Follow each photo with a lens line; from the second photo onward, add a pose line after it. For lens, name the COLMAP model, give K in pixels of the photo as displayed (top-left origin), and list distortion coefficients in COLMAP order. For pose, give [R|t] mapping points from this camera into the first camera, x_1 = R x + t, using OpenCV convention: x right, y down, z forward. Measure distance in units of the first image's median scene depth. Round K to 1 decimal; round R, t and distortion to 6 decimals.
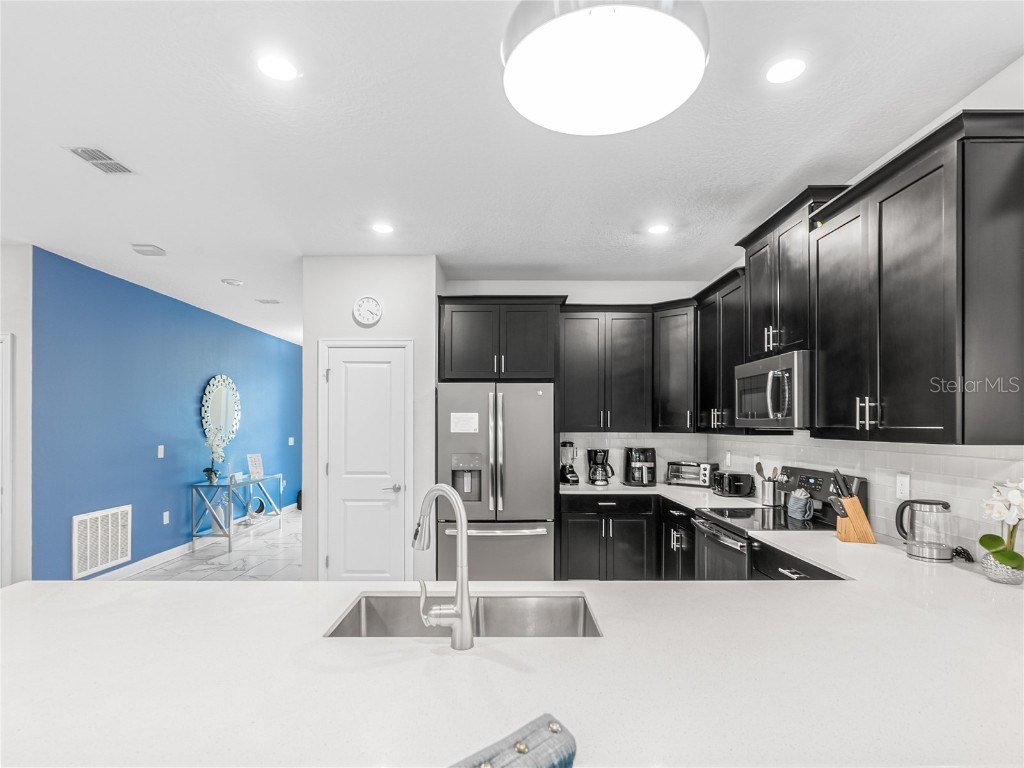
lens RADIAL K [[534.6, 0, 510.5], [0, 534.6, 426.6], [0, 0, 1]] dist [0.000324, 0.000270]
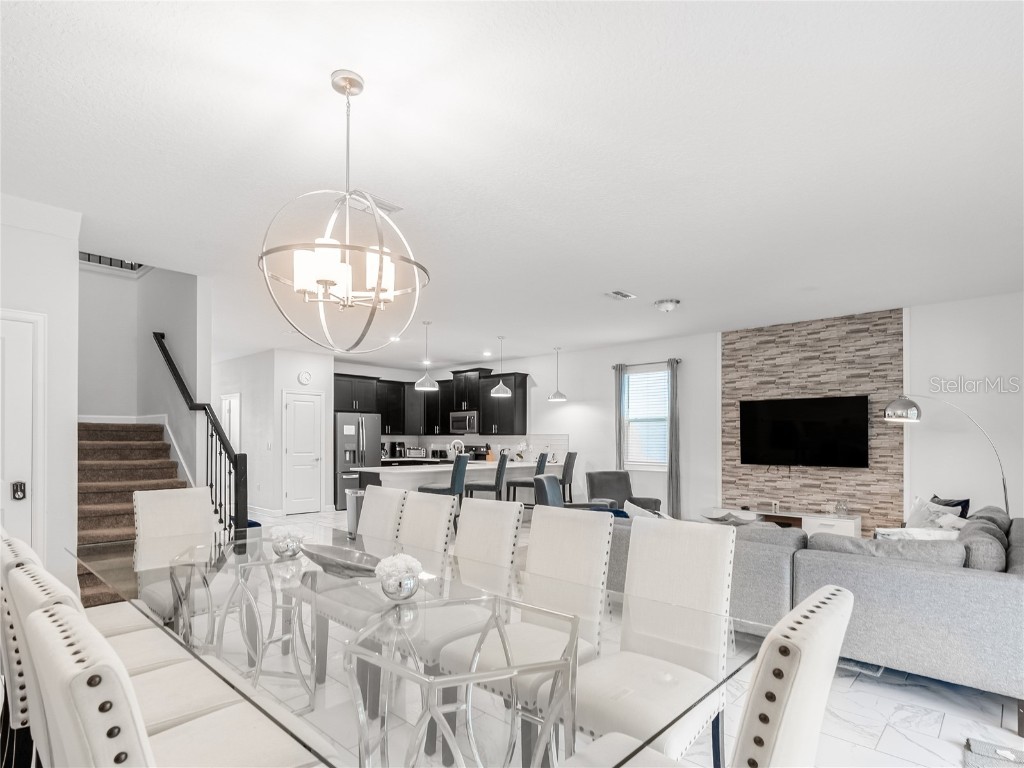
lens RADIAL K [[548.6, 0, 512.6], [0, 548.6, 434.2], [0, 0, 1]] dist [-0.001196, -0.000207]
pose [[0.680423, 0.010052, 0.732751, -1.351810], [-0.000990, 0.999918, -0.012798, 0.040959], [-0.732819, 0.007983, 0.680377, -1.148179]]
